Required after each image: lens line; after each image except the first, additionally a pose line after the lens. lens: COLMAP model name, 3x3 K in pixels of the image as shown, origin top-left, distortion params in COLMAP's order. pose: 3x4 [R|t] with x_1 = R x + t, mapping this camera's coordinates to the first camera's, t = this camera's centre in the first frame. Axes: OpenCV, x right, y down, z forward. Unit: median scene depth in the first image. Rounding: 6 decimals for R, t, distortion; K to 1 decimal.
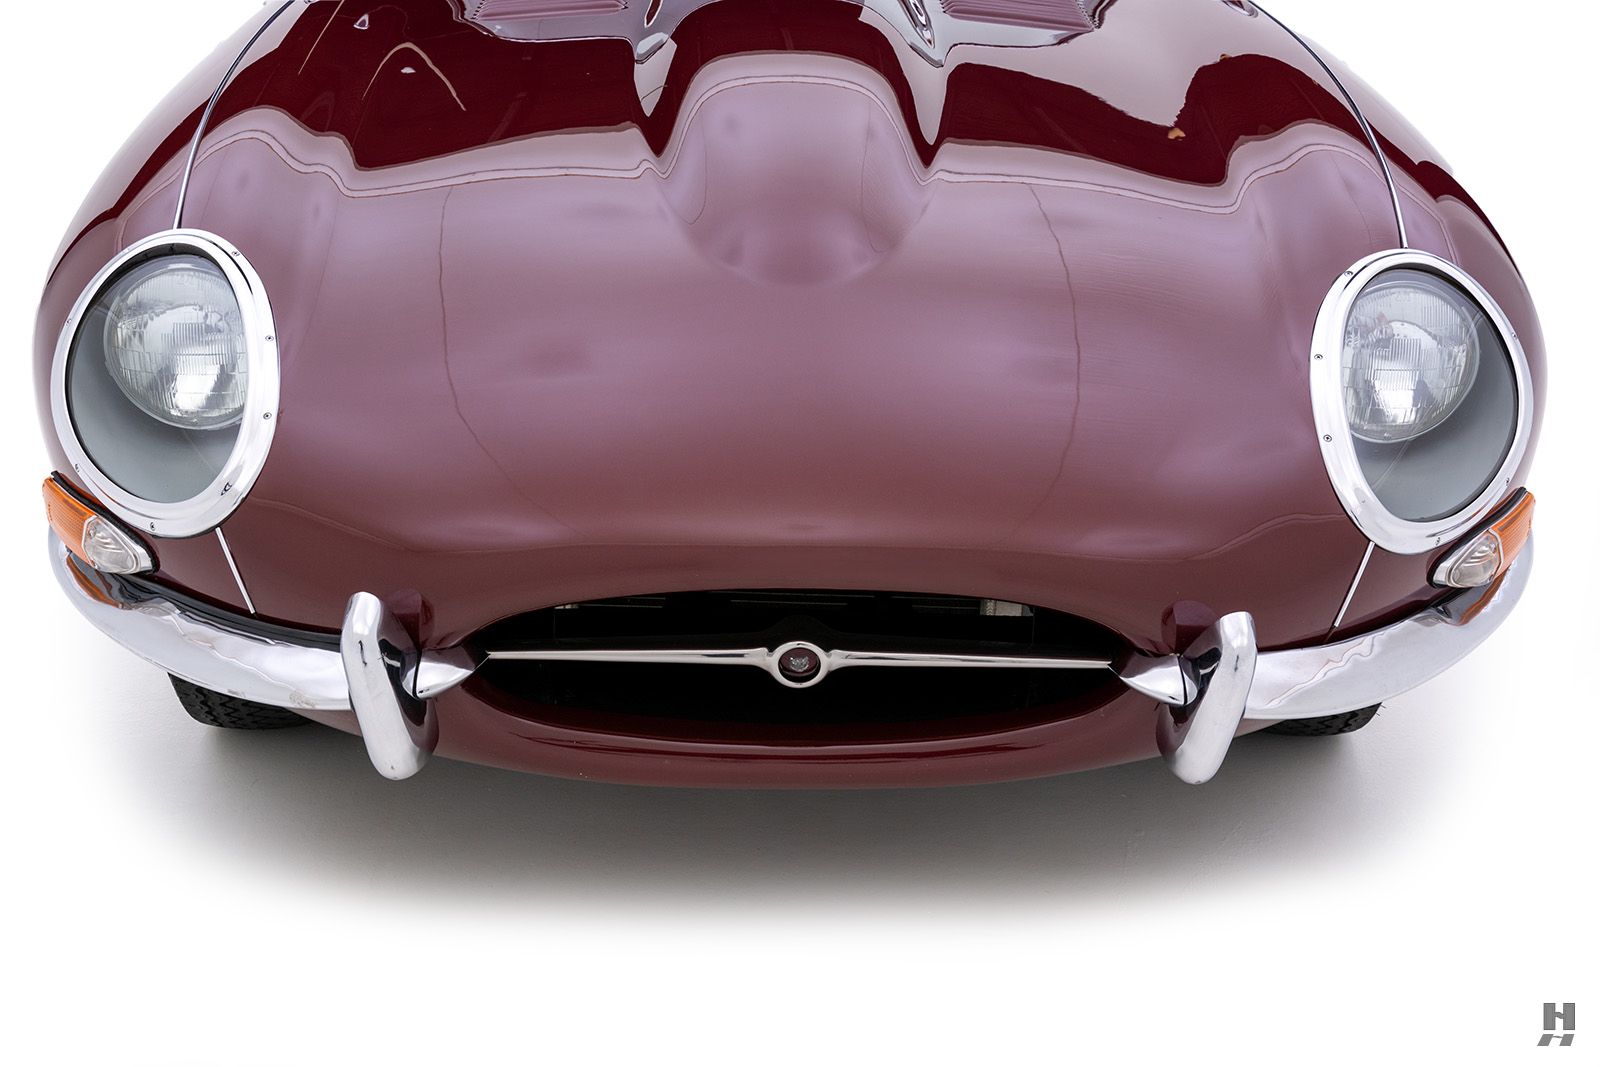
lens RADIAL K [[2326.2, 0, 811.6], [0, 2326.2, 533.3], [0, 0, 1]] dist [-0.012480, 0.000000]
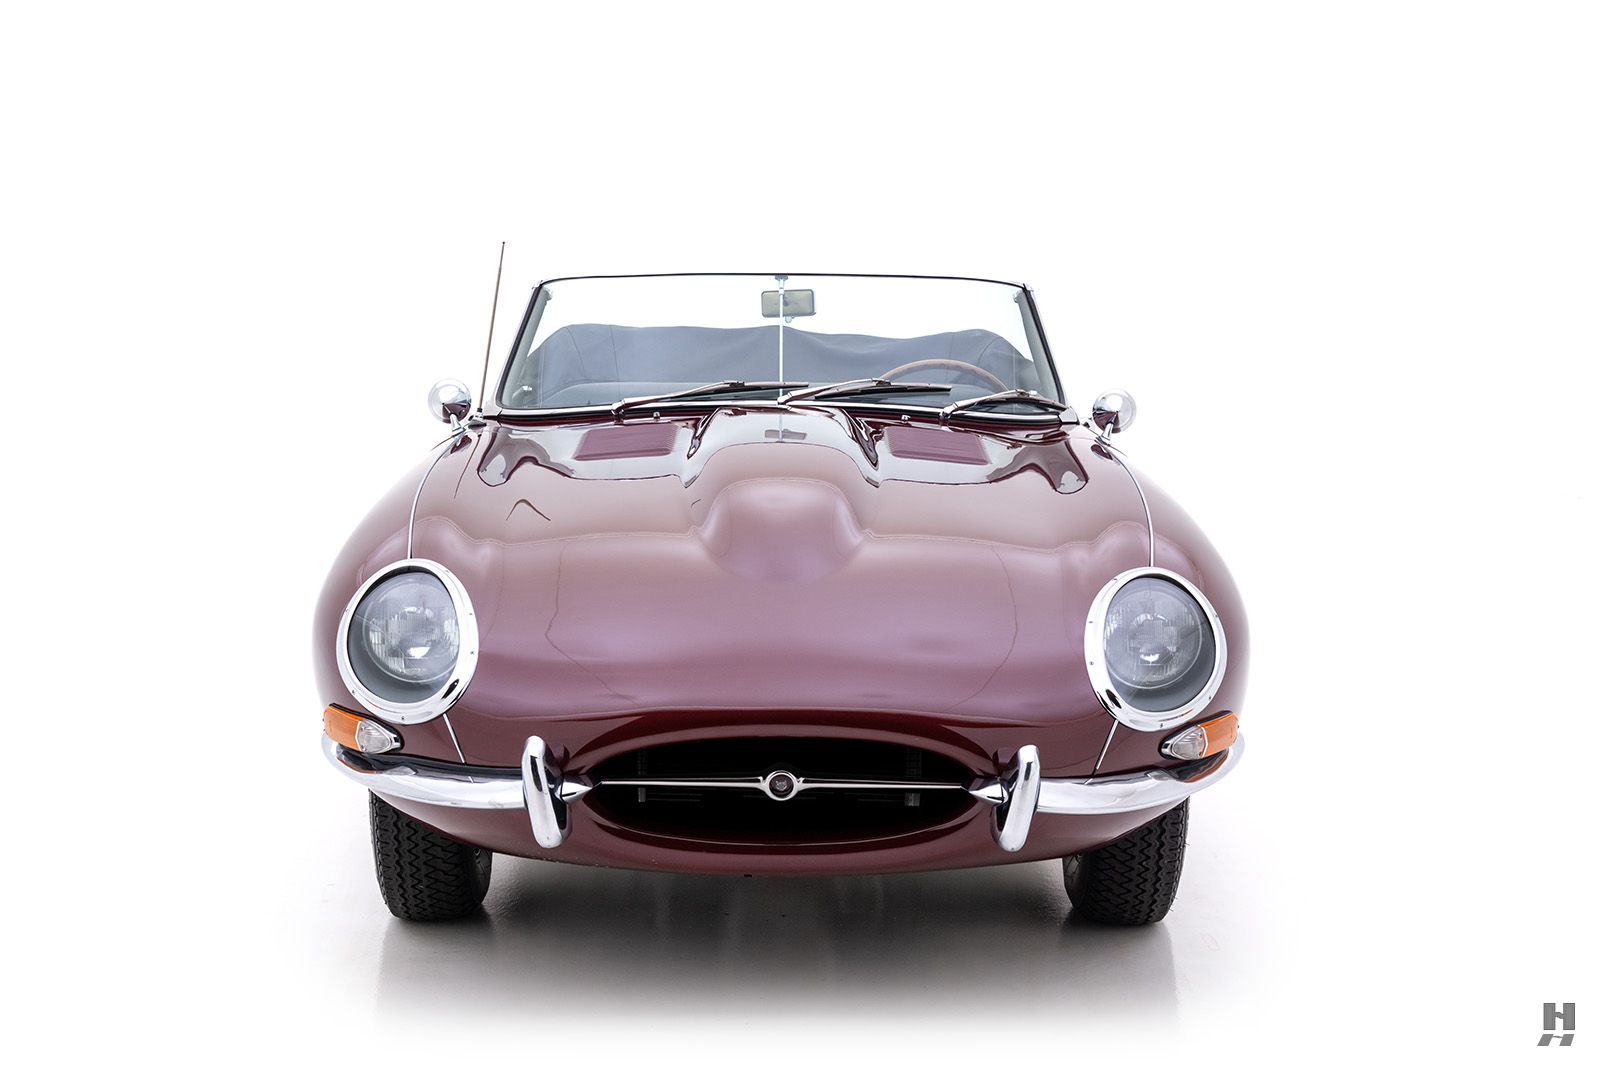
lens RADIAL K [[2987.0, 0, 793.9], [0, 2987.0, 542.4], [0, 0, 1]] dist [0.052198, 0.000000]
pose [[0.999792, -0.007464, -0.019006, 0.045332], [0.002736, 0.971377, -0.237528, 0.387624], [0.020235, 0.237426, 0.971195, -1.139746]]
